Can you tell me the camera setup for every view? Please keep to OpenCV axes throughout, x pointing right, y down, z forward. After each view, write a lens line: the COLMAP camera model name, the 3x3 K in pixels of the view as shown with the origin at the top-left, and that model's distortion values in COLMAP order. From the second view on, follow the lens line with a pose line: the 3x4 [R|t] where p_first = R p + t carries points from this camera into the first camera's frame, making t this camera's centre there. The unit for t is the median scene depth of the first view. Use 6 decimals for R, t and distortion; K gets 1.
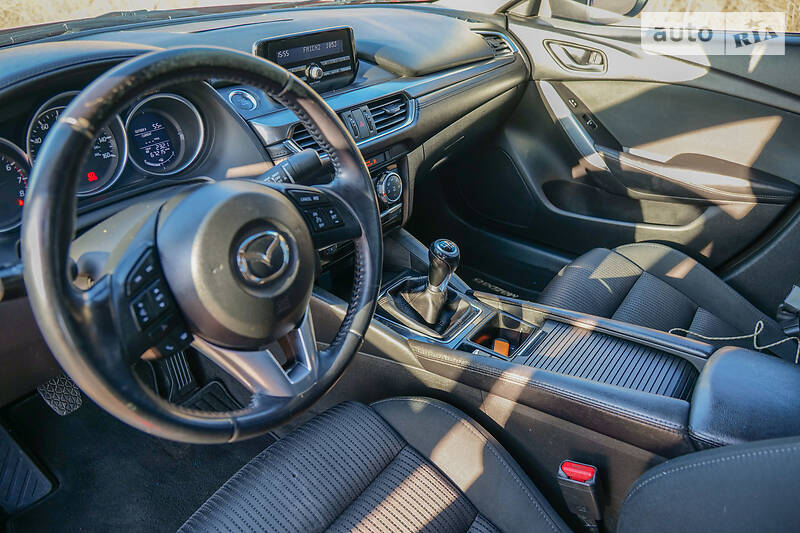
lens RADIAL K [[560.1, 0, 400.0], [0, 560.1, 266.5], [0, 0, 1]] dist [-0.014853, -0.007752]
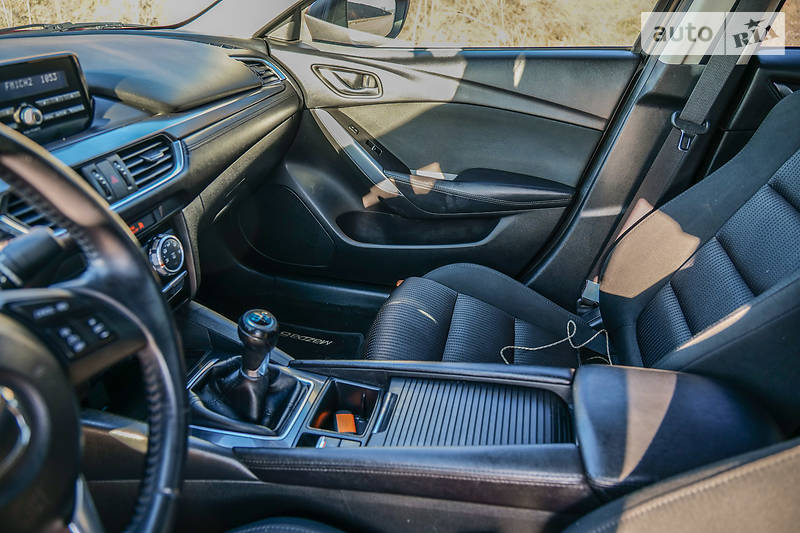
lens RADIAL K [[560.1, 0, 400.0], [0, 560.1, 266.5], [0, 0, 1]] dist [-0.014853, -0.007752]
pose [[0.910122, -0.170880, 0.377464, -0.019601], [0.190895, 0.981481, -0.015955, -0.051592], [-0.367747, 0.086577, 0.925887, 0.167683]]
